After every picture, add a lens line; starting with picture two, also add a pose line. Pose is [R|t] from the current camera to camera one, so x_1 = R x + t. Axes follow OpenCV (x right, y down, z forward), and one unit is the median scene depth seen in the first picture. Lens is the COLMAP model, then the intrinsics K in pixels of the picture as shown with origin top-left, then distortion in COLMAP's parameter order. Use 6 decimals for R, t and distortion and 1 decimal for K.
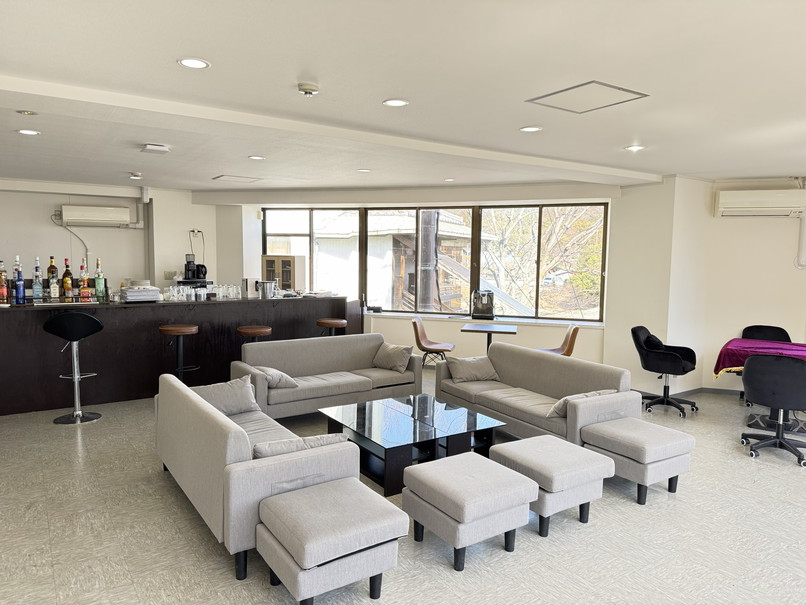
lens RADIAL K [[552.1, 0, 403.0], [0, 552.1, 302.5], [0, 0, 1]] dist [0.086857, -0.121146]
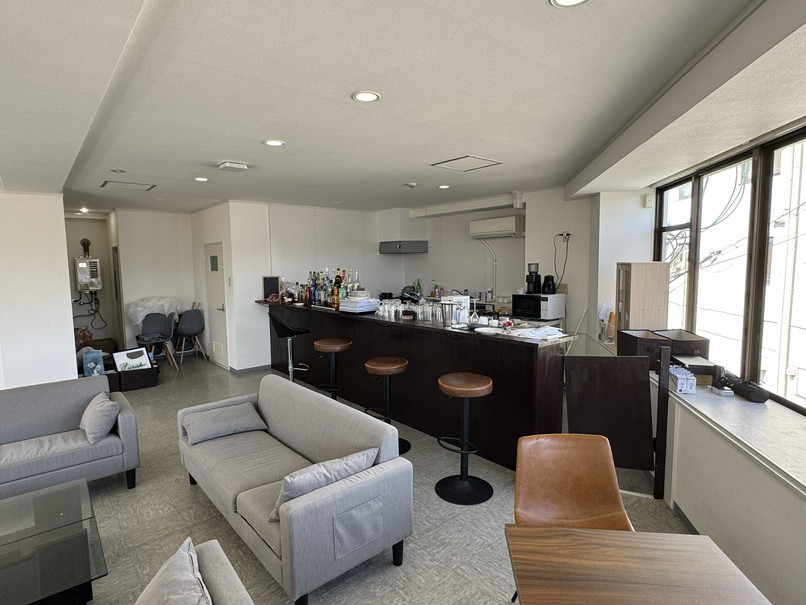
lens RADIAL K [[446.2, 0, 403.0], [0, 446.2, 302.5], [0, 0, 1]] dist [0.000588, 0.000042]
pose [[0.127586, 0.080191, -0.988580, 0.259018], [-0.070050, 0.994966, 0.071669, -0.062375], [0.989351, 0.060106, 0.132561, 0.719022]]
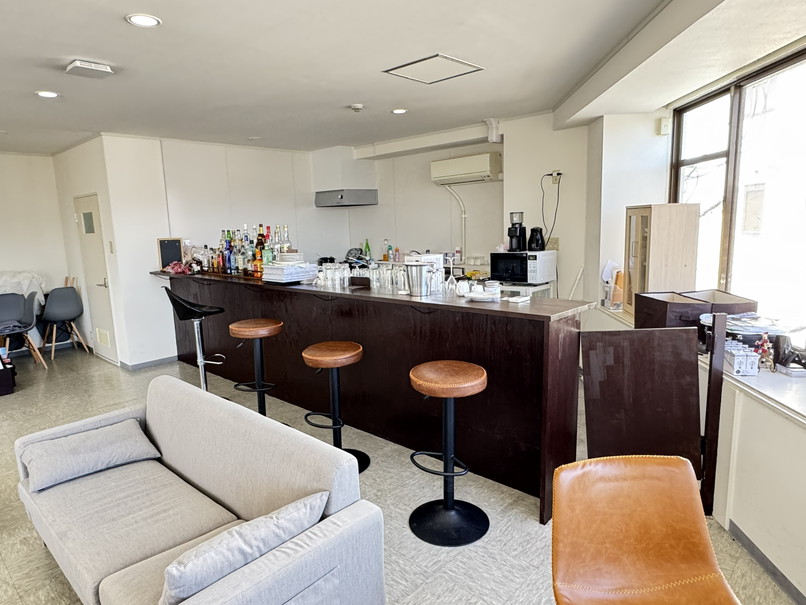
lens RADIAL K [[510.2, 0, 403.0], [0, 510.2, 302.5], [0, 0, 1]] dist [-0.001286, 0.000148]
pose [[0.240760, 0.133717, -0.961329, 0.171472], [-0.047472, 0.990901, 0.125941, -0.050560], [0.969423, 0.015314, 0.244917, 0.724901]]
